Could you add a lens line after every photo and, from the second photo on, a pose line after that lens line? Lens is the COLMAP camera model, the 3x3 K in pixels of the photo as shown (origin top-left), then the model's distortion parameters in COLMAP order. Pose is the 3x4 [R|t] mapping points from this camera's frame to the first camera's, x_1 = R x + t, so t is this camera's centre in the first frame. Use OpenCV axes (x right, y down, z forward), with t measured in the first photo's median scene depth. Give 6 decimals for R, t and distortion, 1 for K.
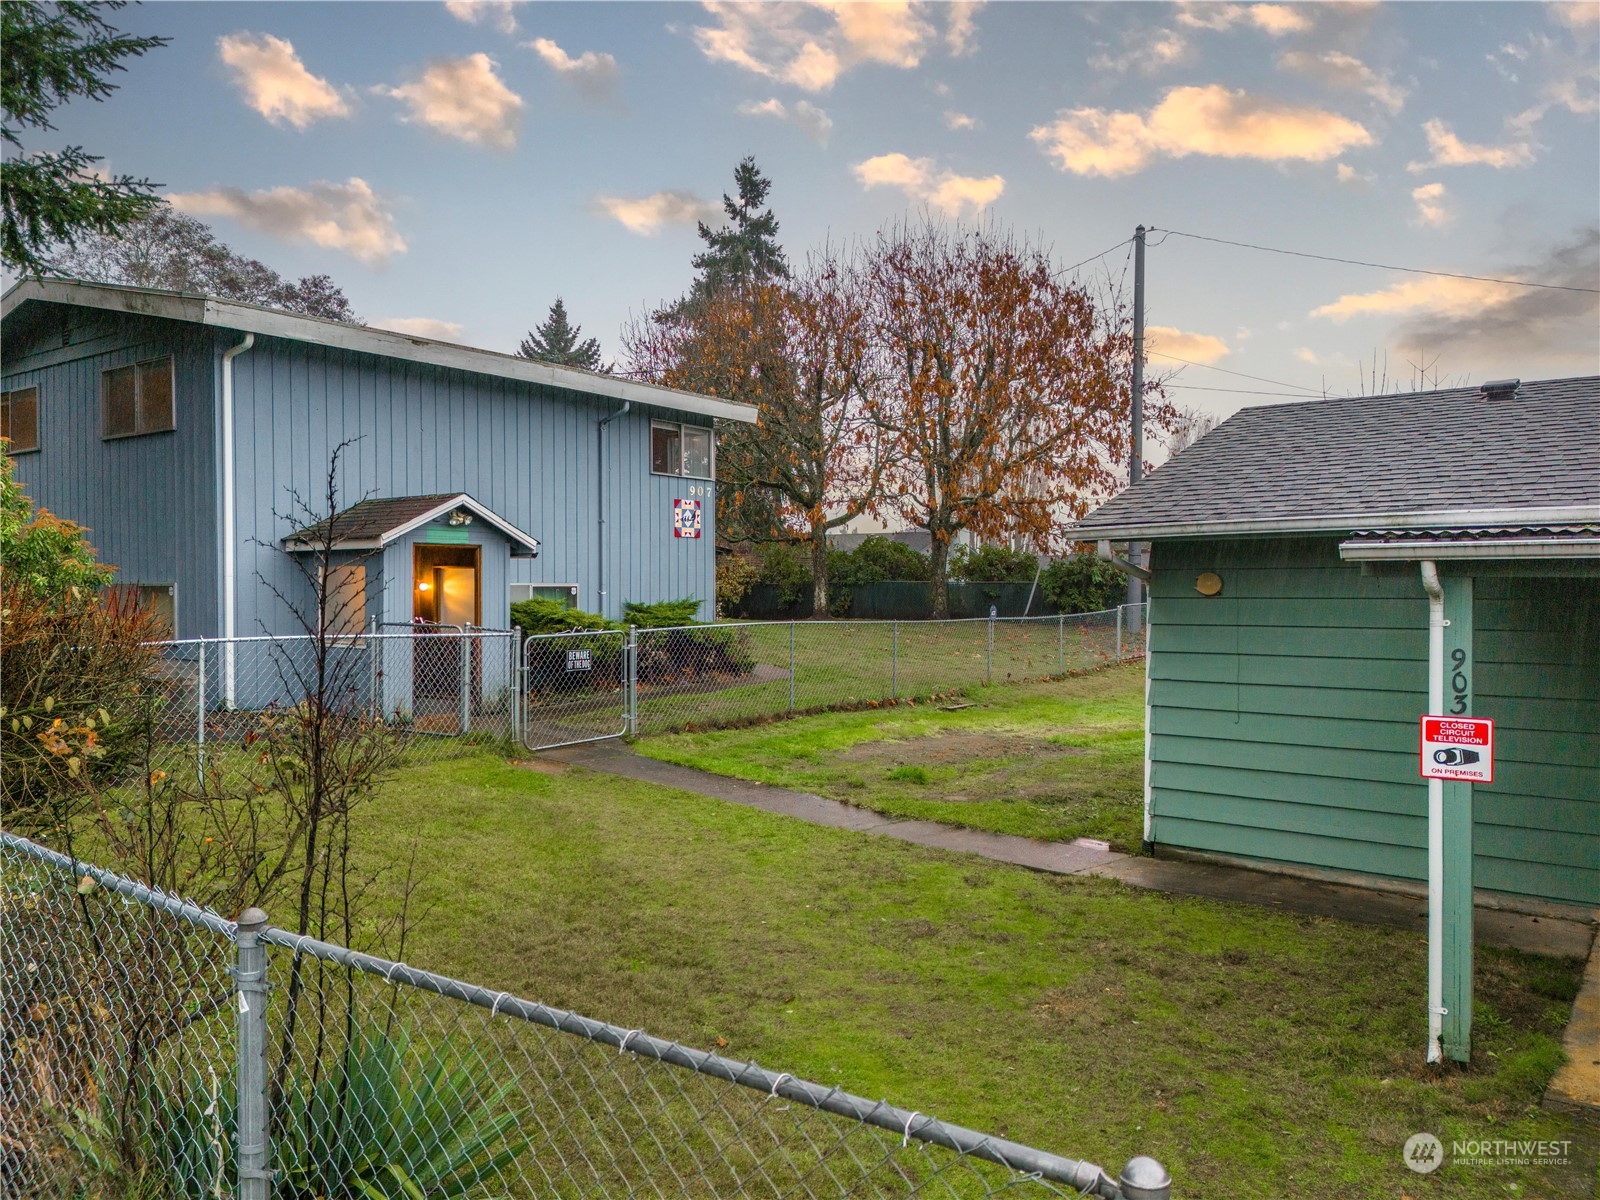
lens RADIAL K [[1191.7, 0, 800.0], [0, 1191.7, 600.0], [0, 0, 1]] dist [0.215606, -0.270881]
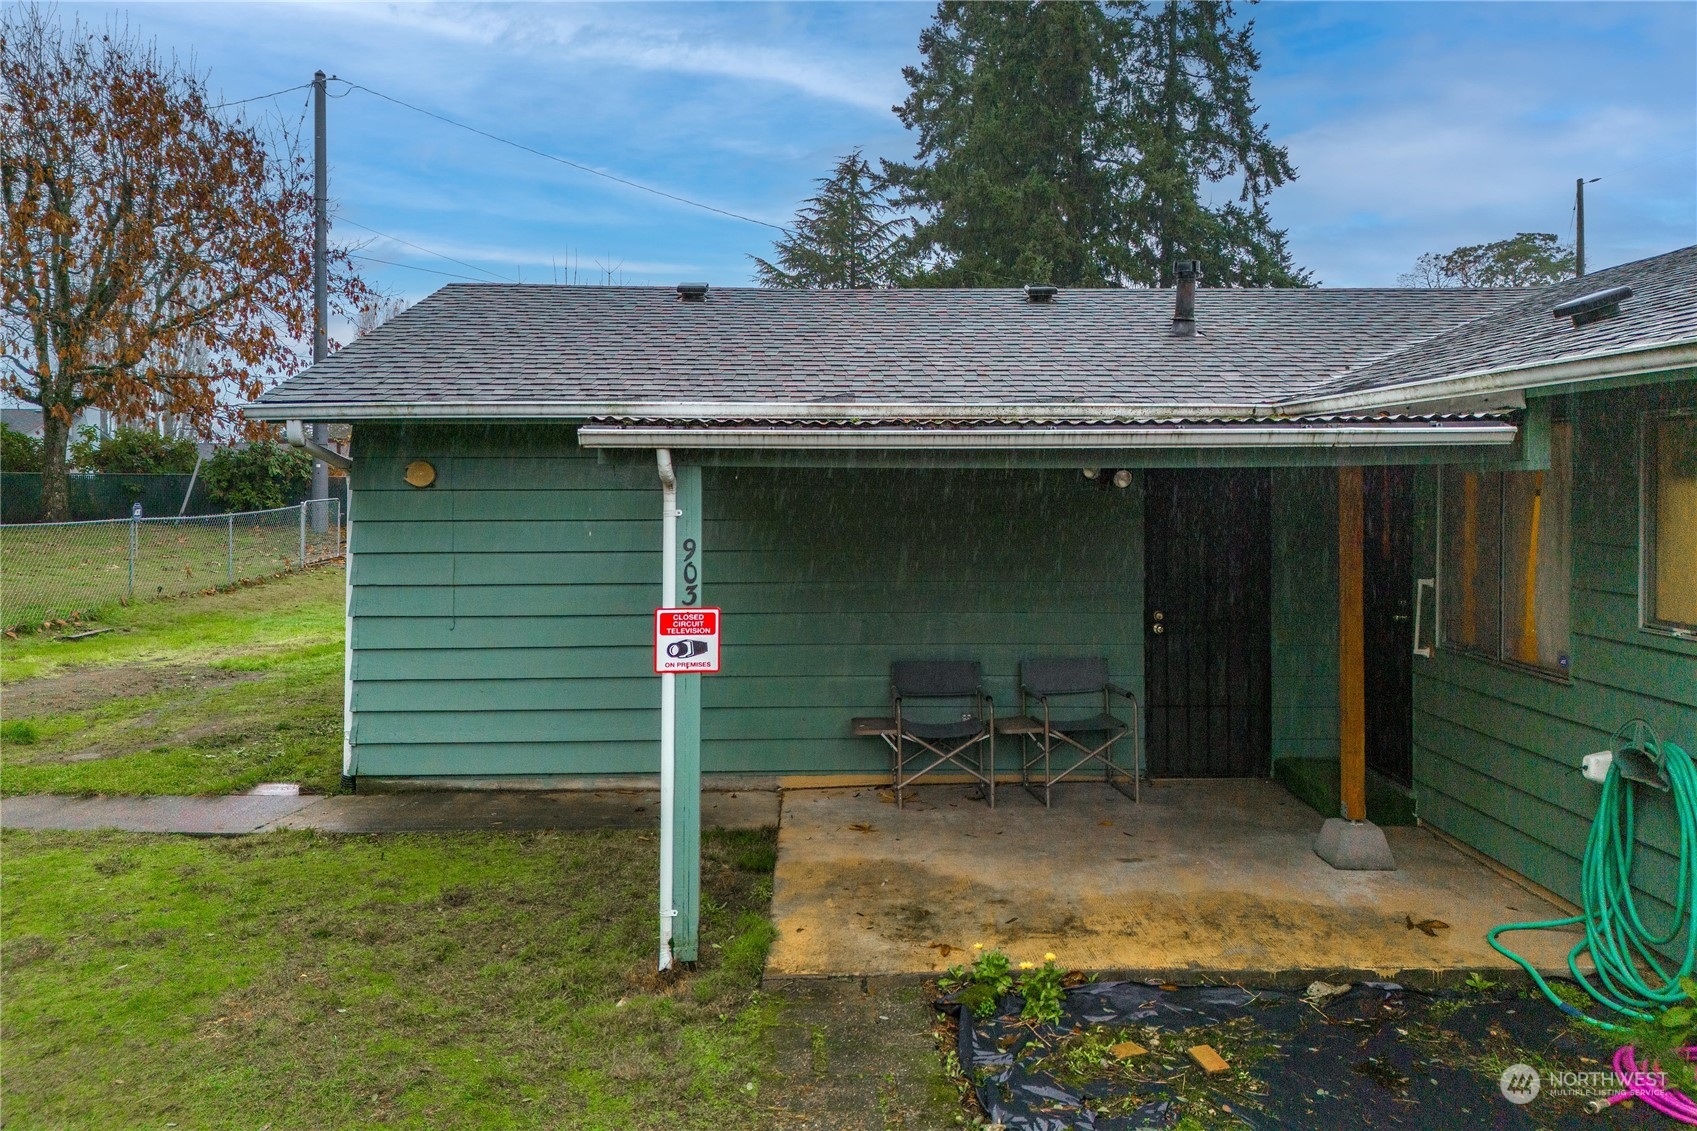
lens RADIAL K [[1235.0, 0, 850.5], [0, 1235.0, 493.8], [0, 0, 1]] dist [0.083094, -0.077361]
pose [[0.777657, -0.002677, 0.628683, 0.009044], [0.004494, 0.999989, -0.001302, 0.003704], [-0.628672, 0.003838, 0.777661, 0.100663]]
